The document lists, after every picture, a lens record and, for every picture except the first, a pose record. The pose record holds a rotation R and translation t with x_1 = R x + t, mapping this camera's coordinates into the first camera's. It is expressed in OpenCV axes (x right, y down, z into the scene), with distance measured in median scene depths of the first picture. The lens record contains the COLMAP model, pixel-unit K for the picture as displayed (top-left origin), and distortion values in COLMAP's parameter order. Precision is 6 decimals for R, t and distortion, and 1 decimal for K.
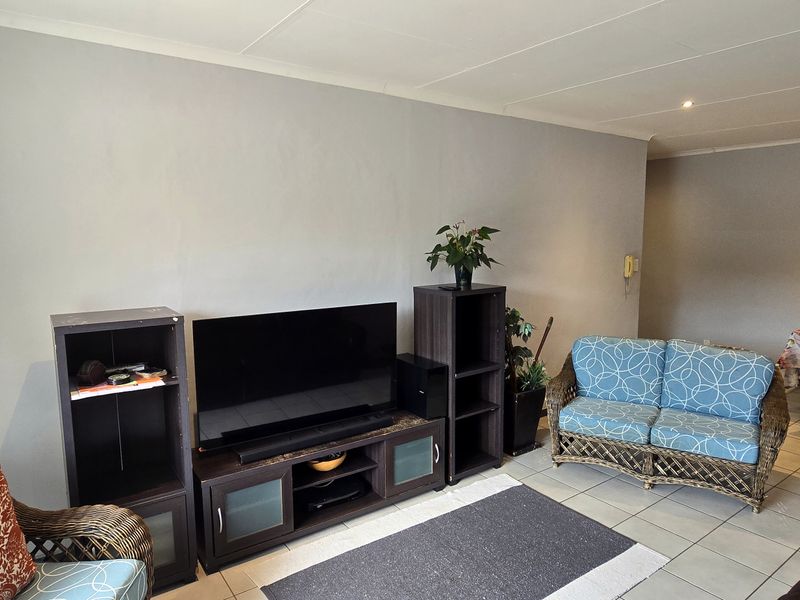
lens RADIAL K [[537.2, 0, 400.5], [0, 537.2, 299.2], [0, 0, 1]] dist [-0.000232, -0.007177]
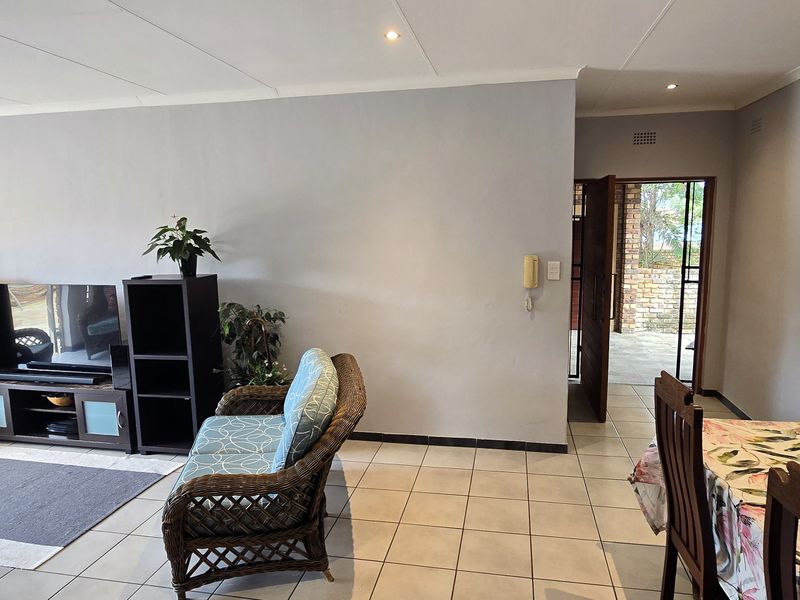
lens RADIAL K [[537.2, 0, 400.1], [0, 537.2, 299.3], [0, 0, 1]] dist [-0.000232, -0.007177]
pose [[0.669832, 0.097368, -0.736101, 1.211790], [-0.079873, 0.995061, 0.058941, -0.079301], [0.738205, 0.019314, 0.674300, 0.621157]]
